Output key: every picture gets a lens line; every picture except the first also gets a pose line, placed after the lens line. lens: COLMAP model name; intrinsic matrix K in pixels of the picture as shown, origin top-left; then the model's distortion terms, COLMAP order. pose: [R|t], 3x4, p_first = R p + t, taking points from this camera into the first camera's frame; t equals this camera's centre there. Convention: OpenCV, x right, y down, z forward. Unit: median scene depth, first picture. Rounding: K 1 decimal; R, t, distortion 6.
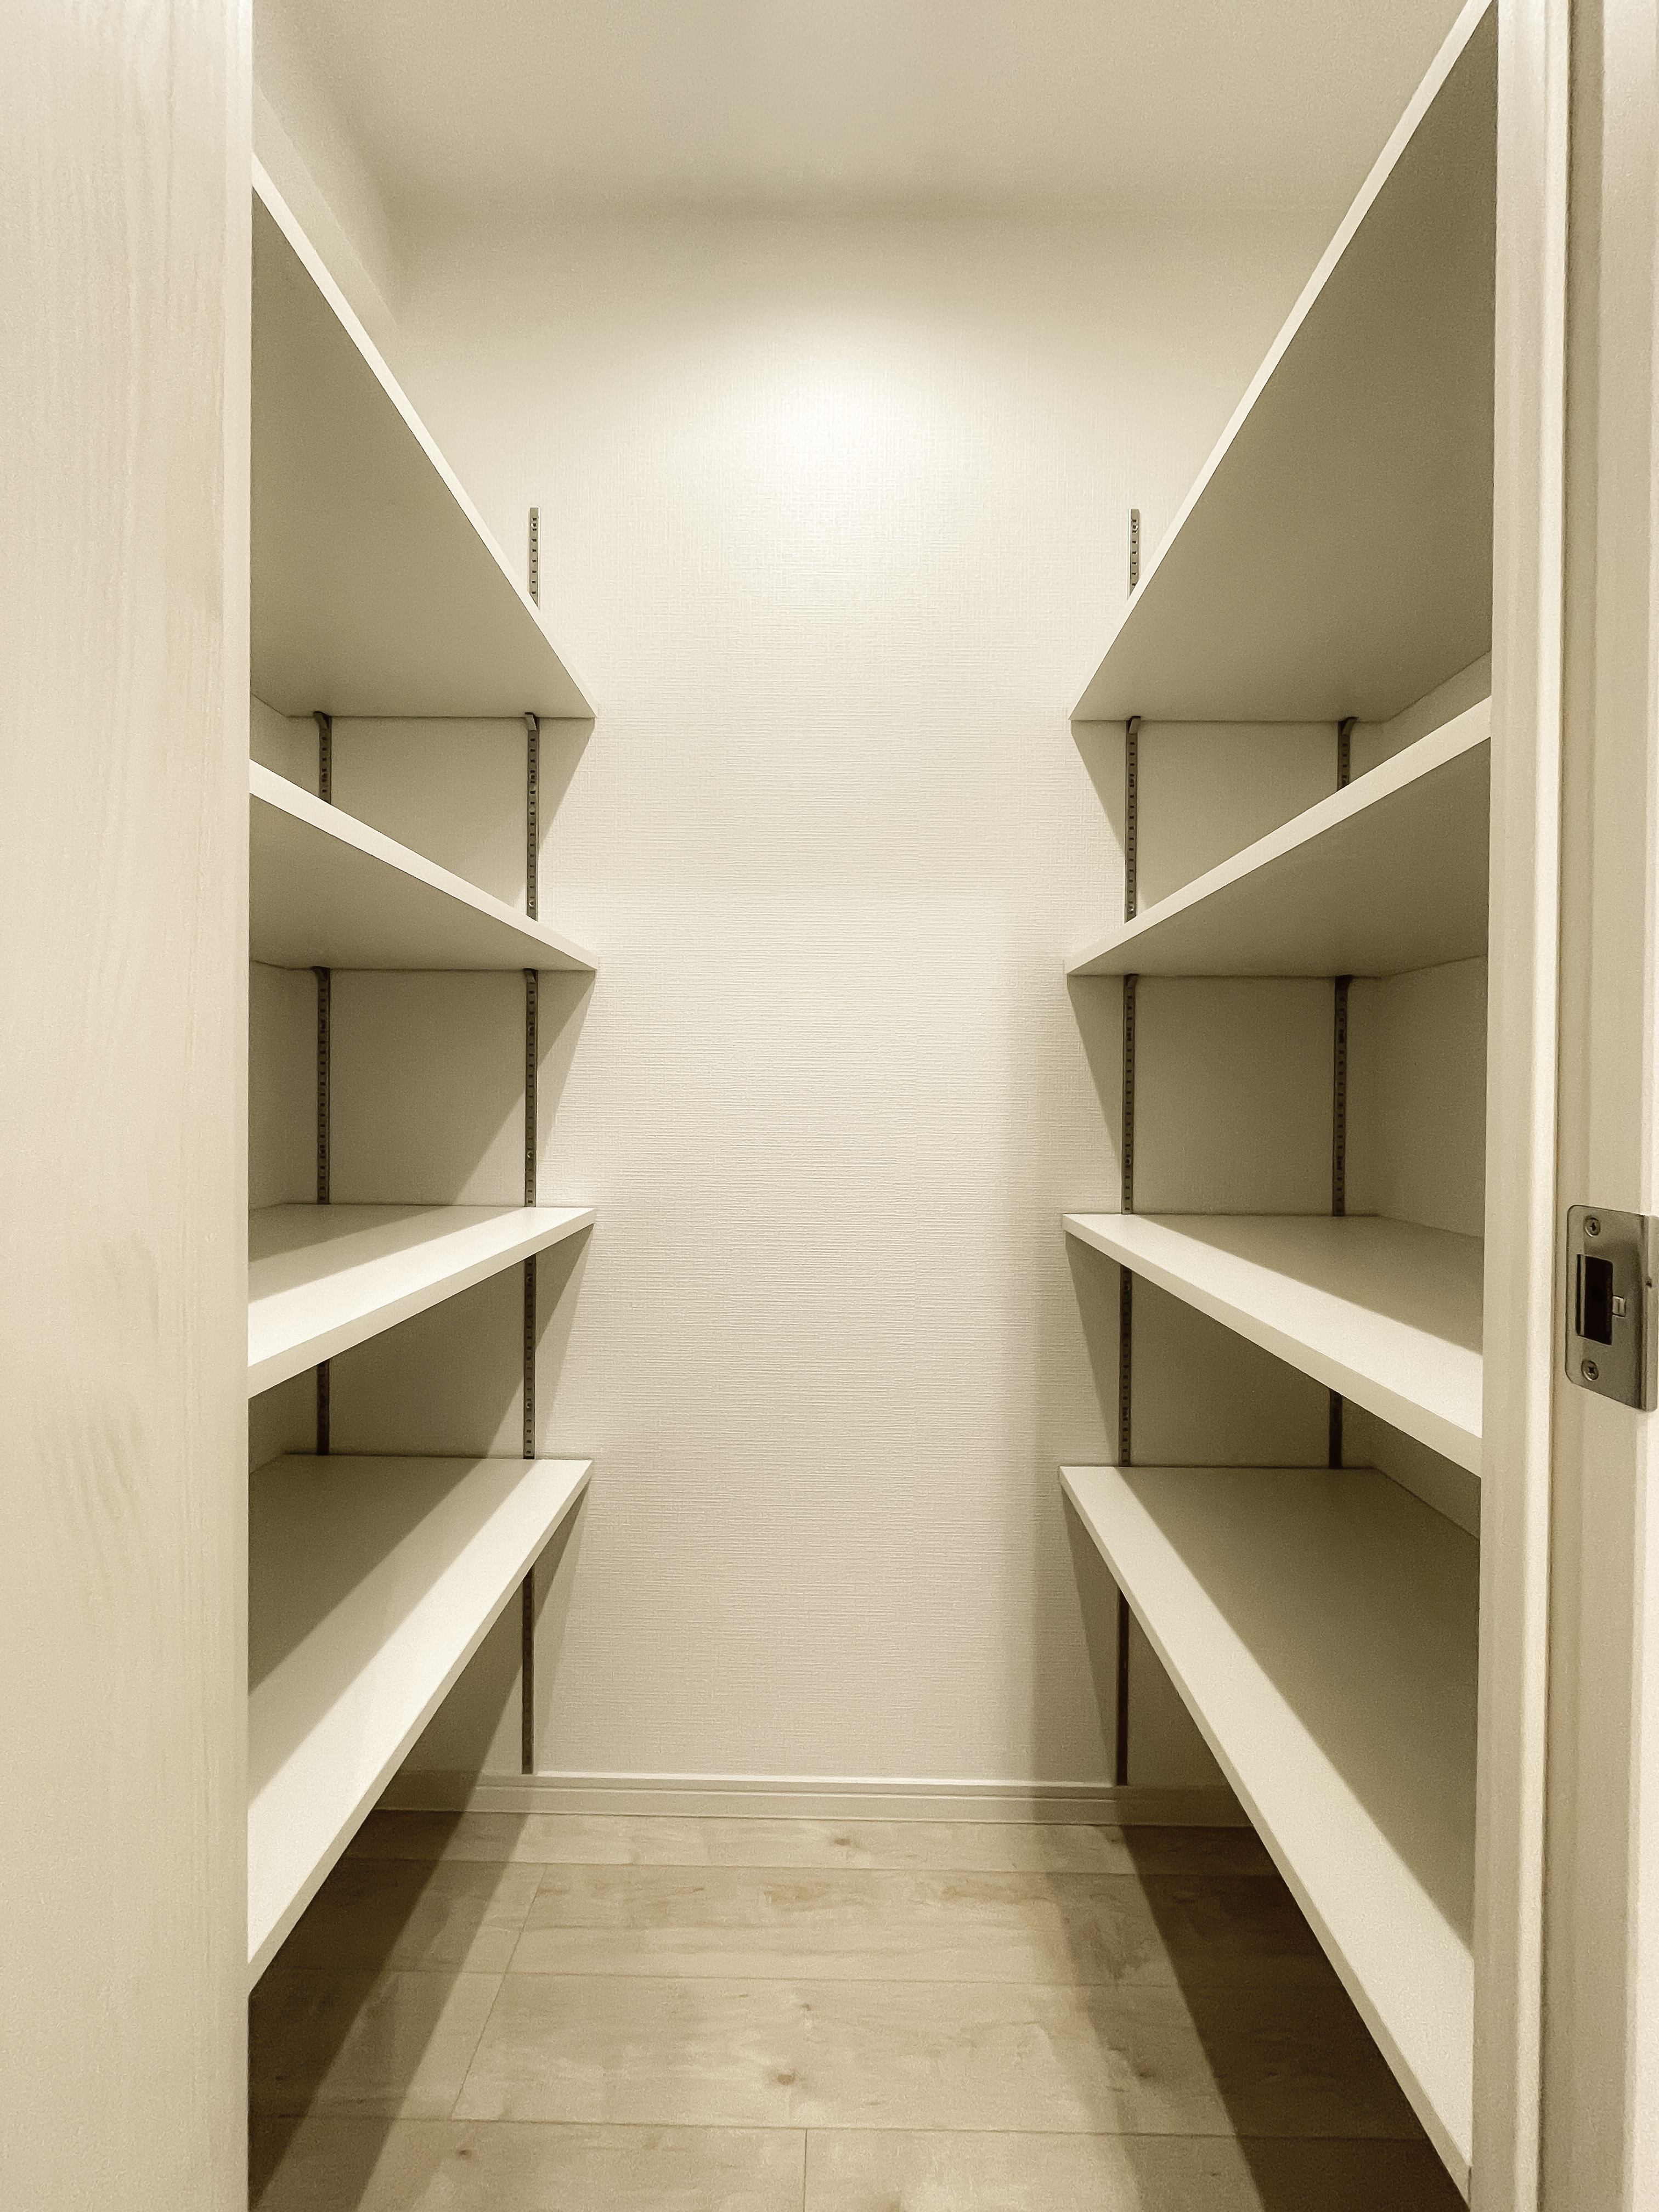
lens RADIAL K [[894.7, 0, 829.3], [0, 894.7, 1102.6], [0, 0, 1]] dist [-0.002068, -0.000062]
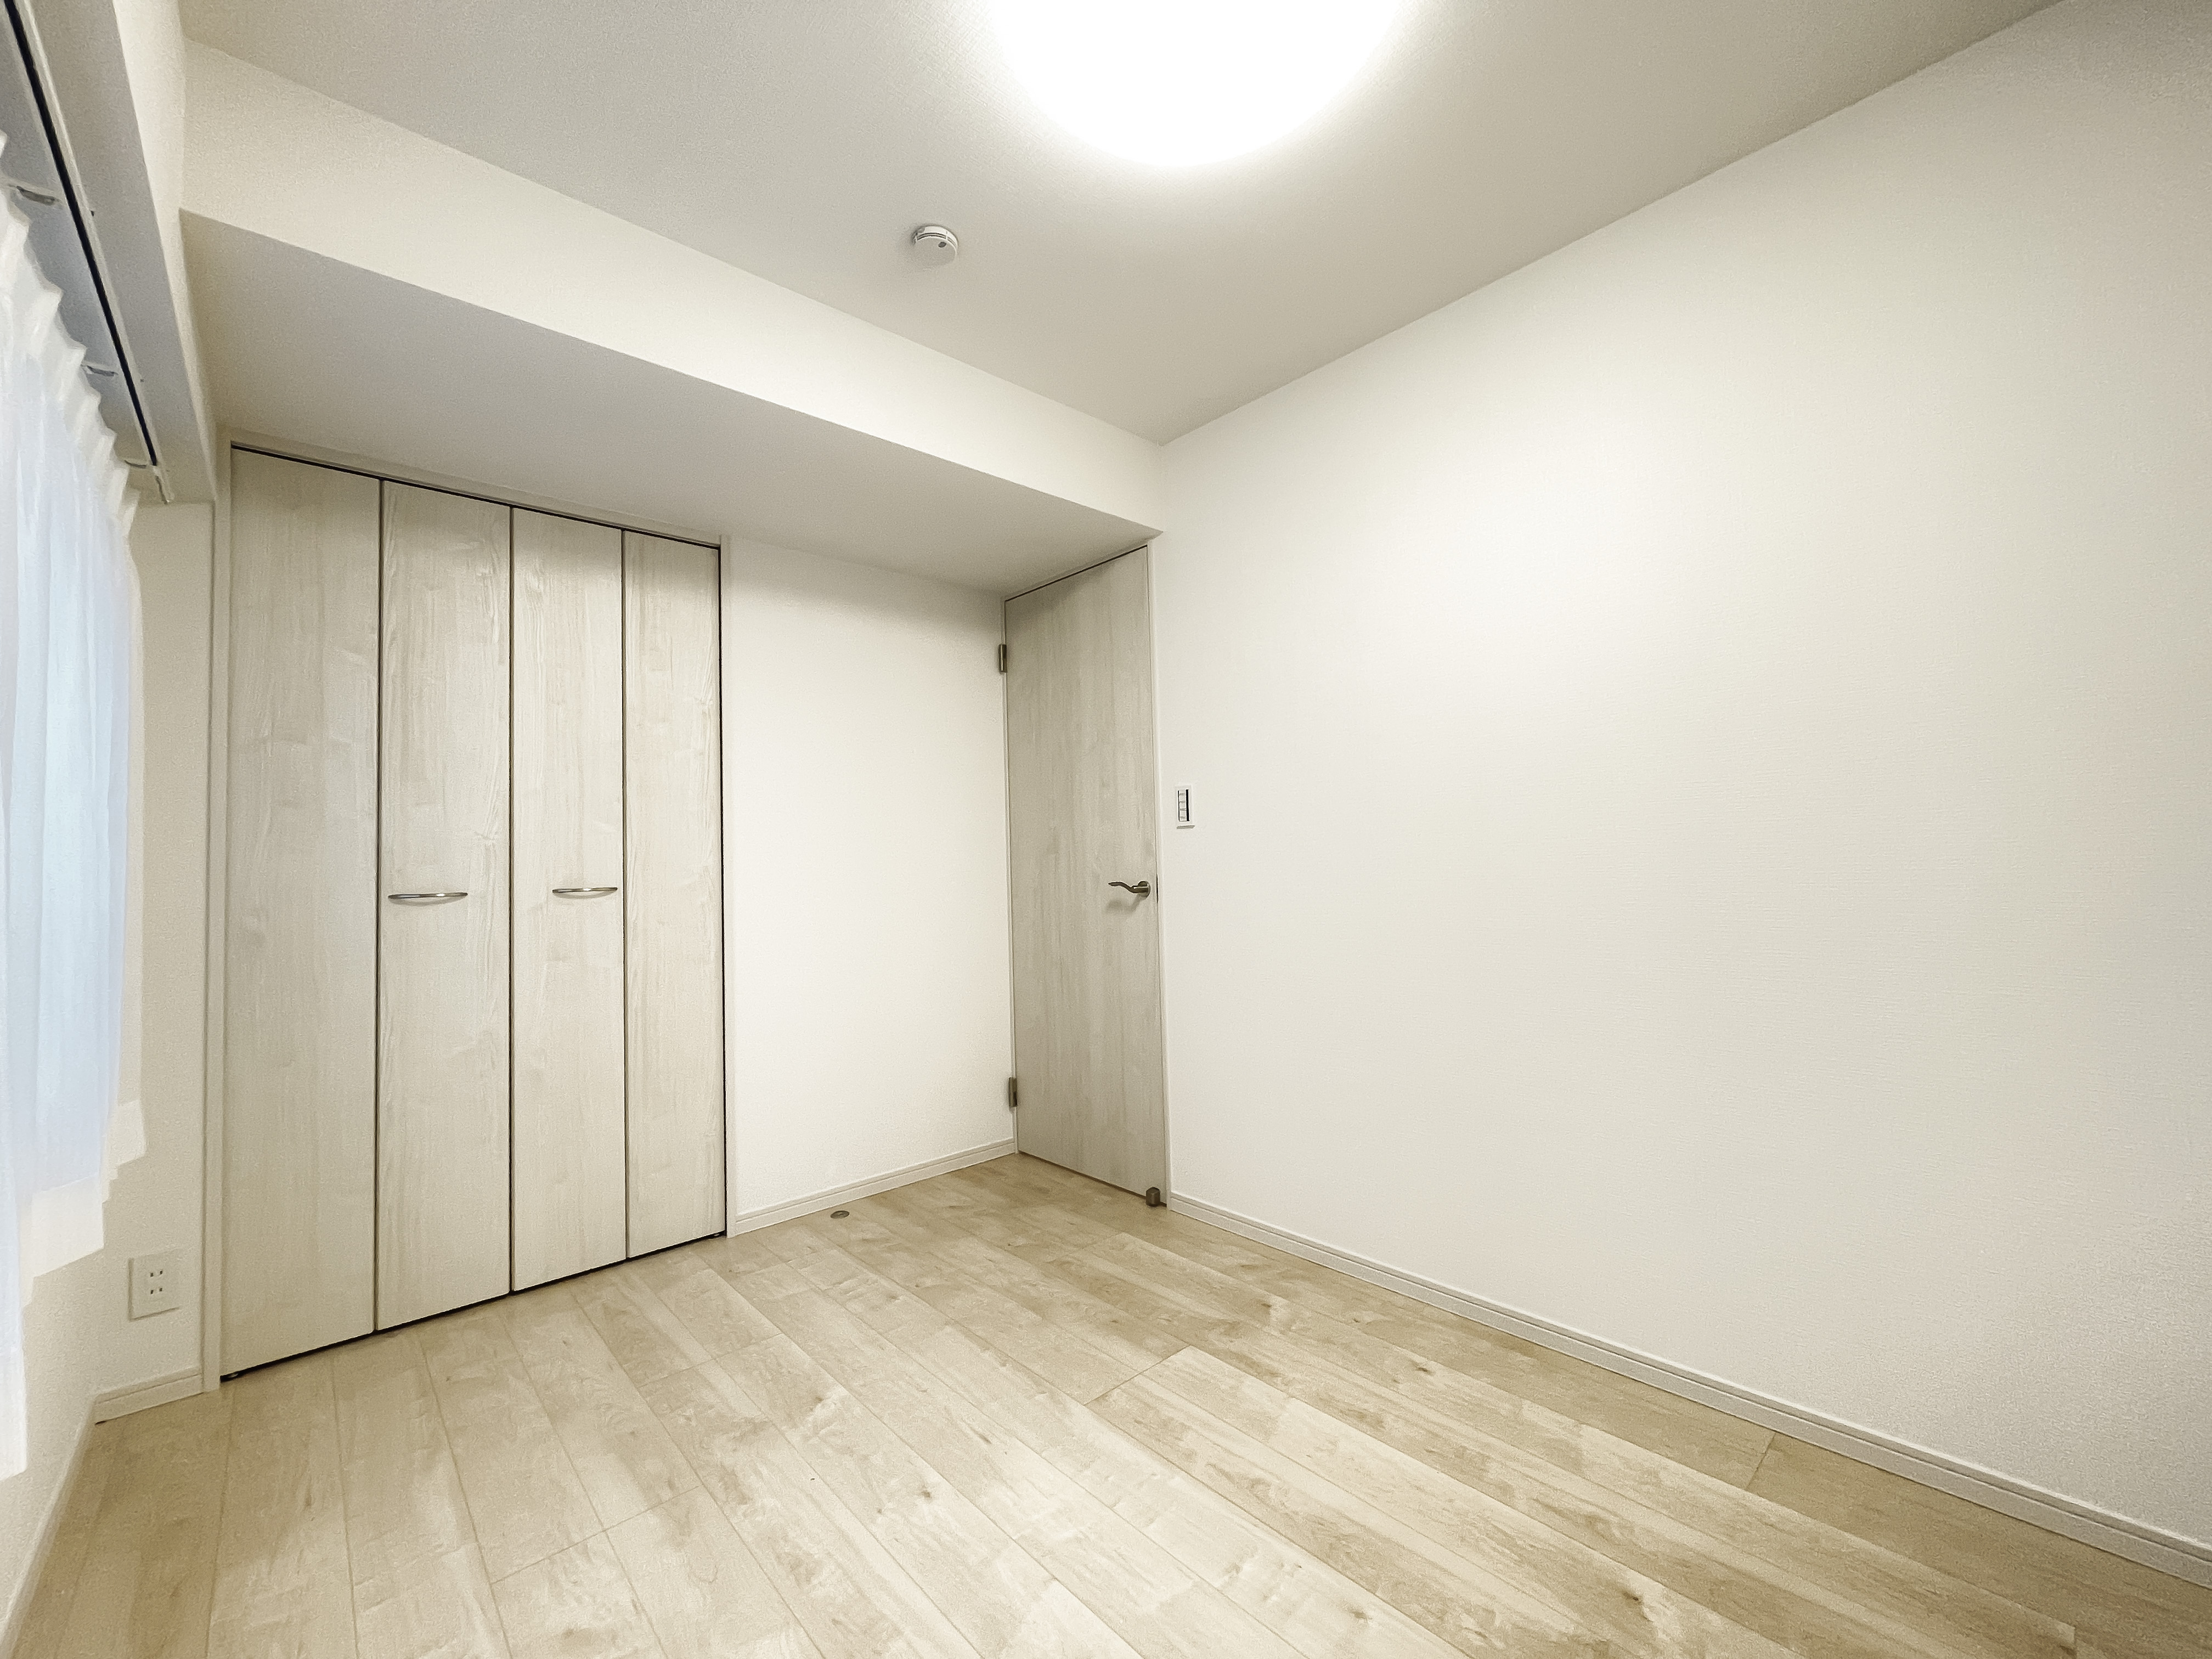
lens RADIAL K [[894.7, 0, 1109.2], [0, 894.7, 831.5], [0, 0, 1]] dist [-0.002068, -0.000062]
pose [[-0.689237, 0.041458, 0.723349, -1.332219], [0.029902, 0.999139, -0.028772, -0.016396], [-0.723919, 0.001799, -0.689883, 1.692346]]
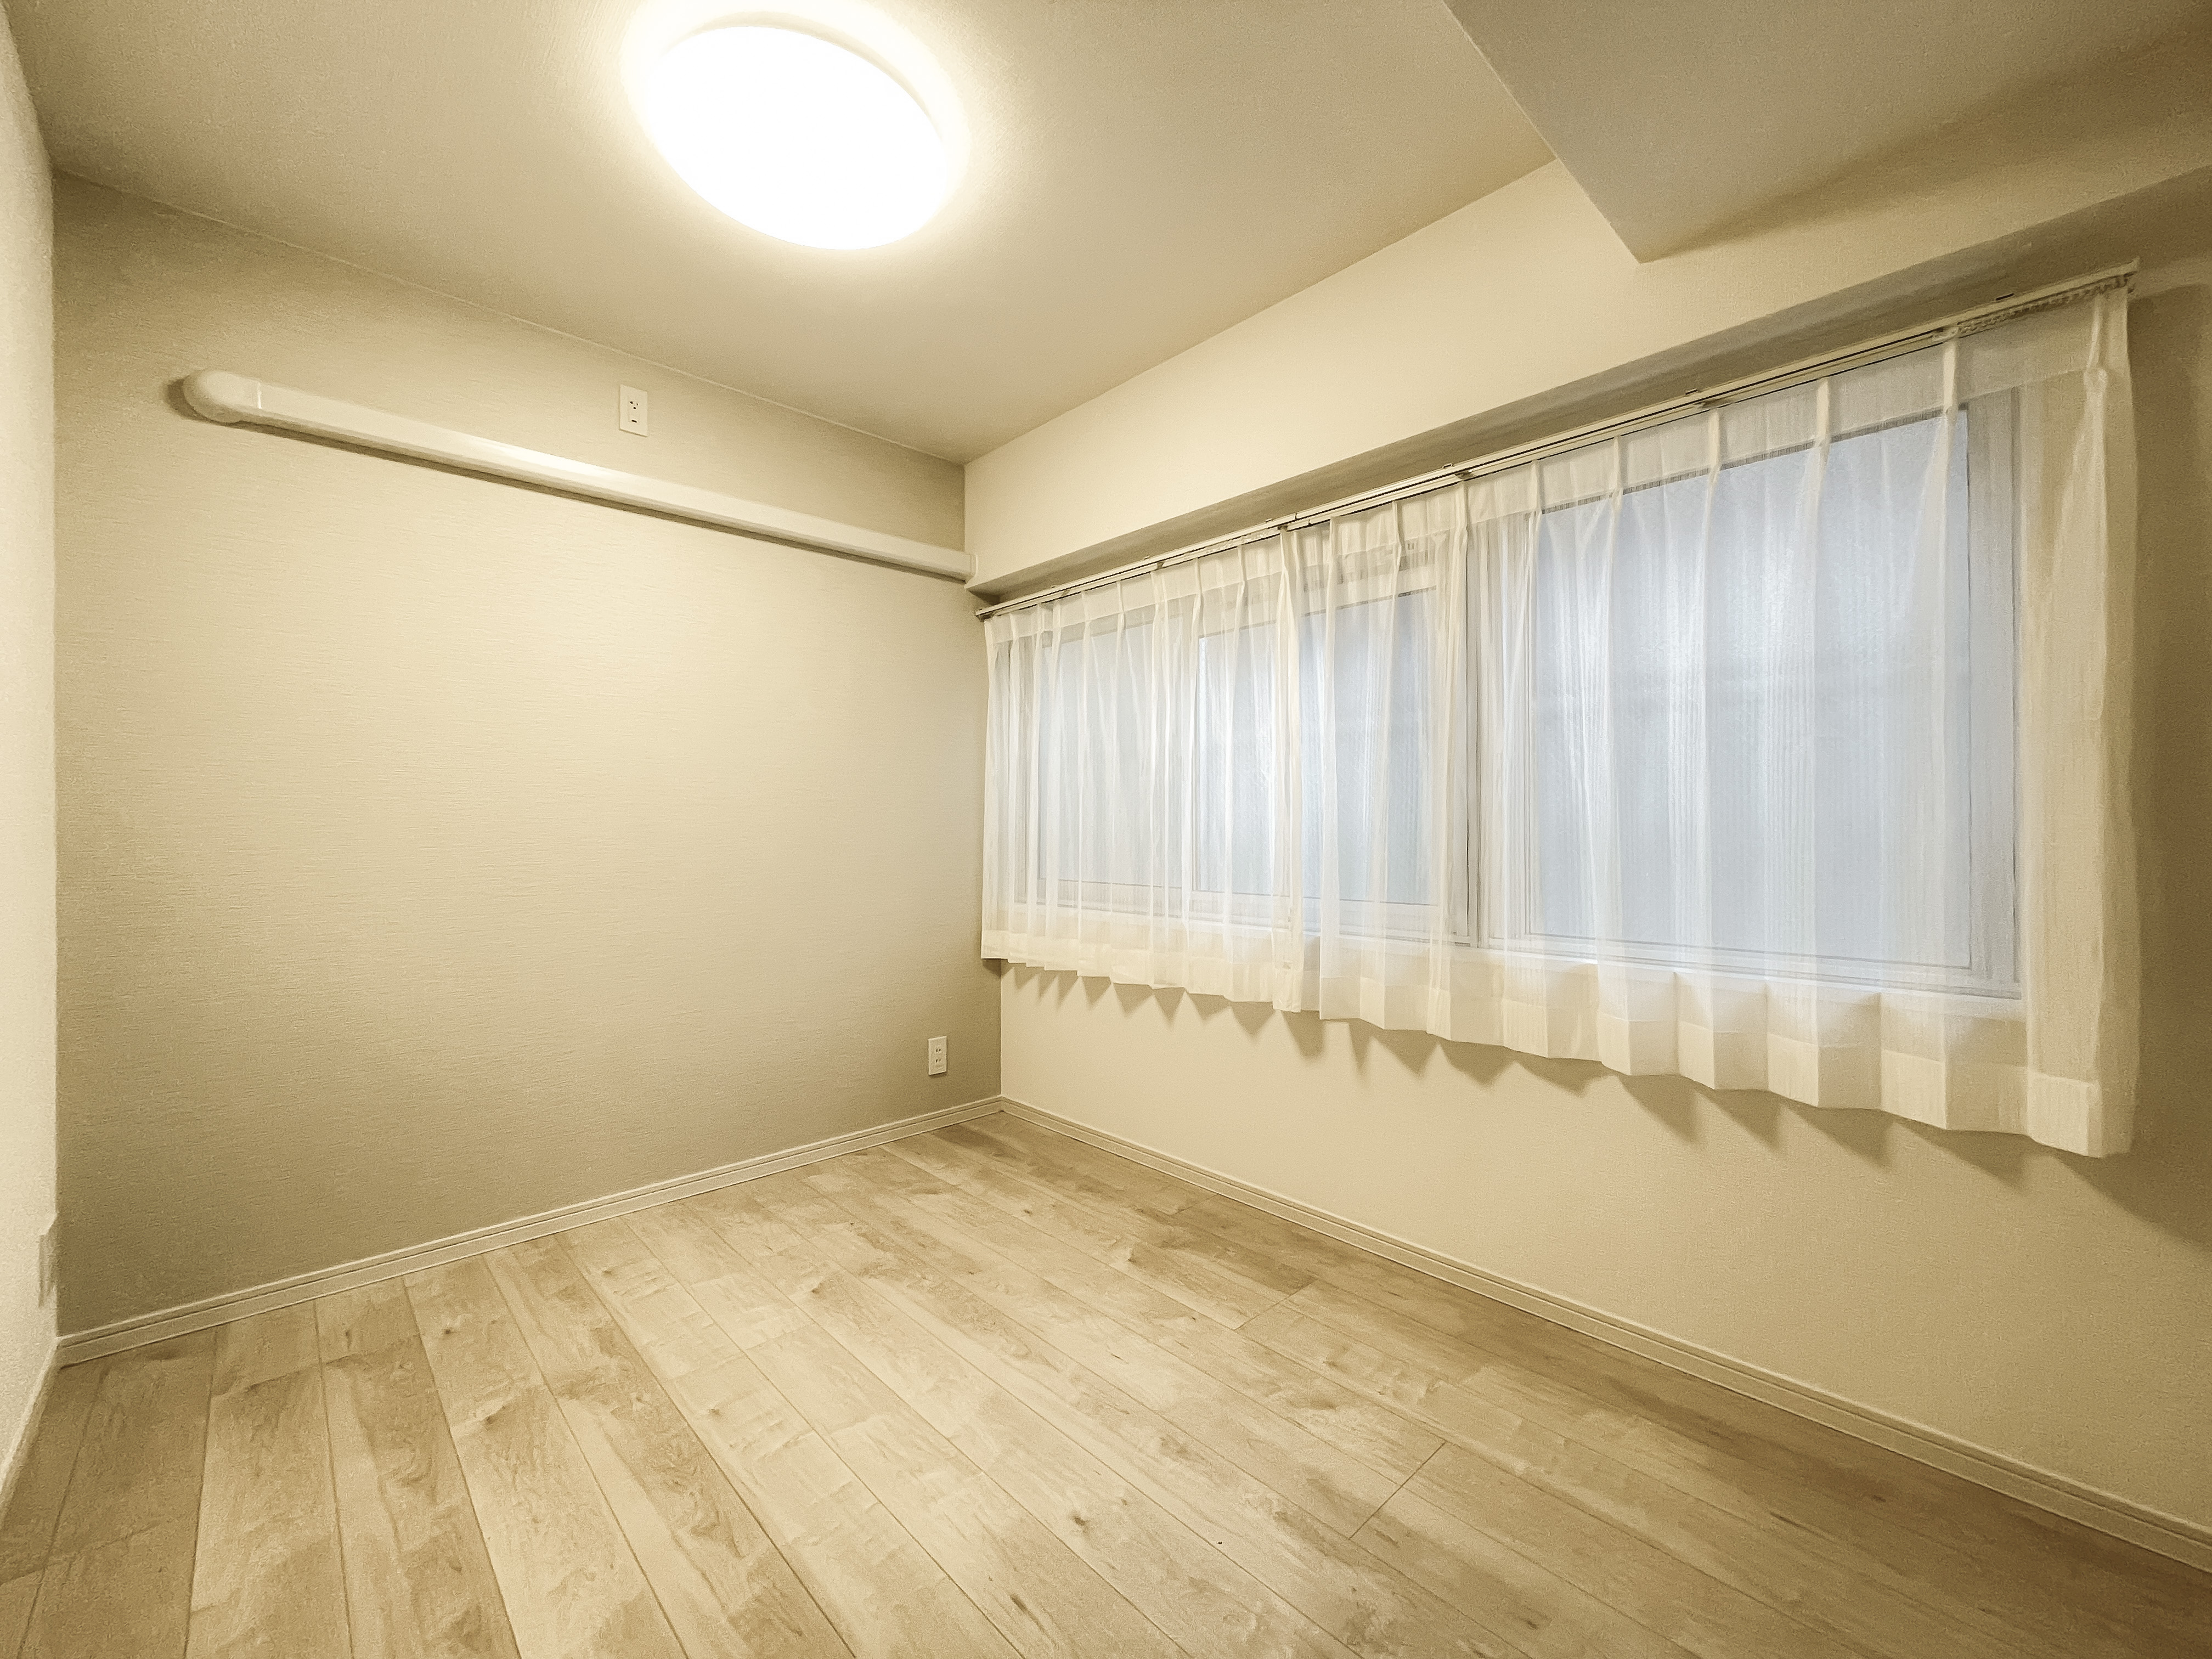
lens RADIAL K [[894.7, 0, 1104.3], [0, 894.7, 824.2], [0, 0, 1]] dist [-0.002068, -0.000062]
pose [[0.696703, -0.007285, -0.717323, 0.908687], [0.000730, 0.999955, -0.009446, 0.011070], [0.717359, 0.006058, 0.696677, 0.039434]]
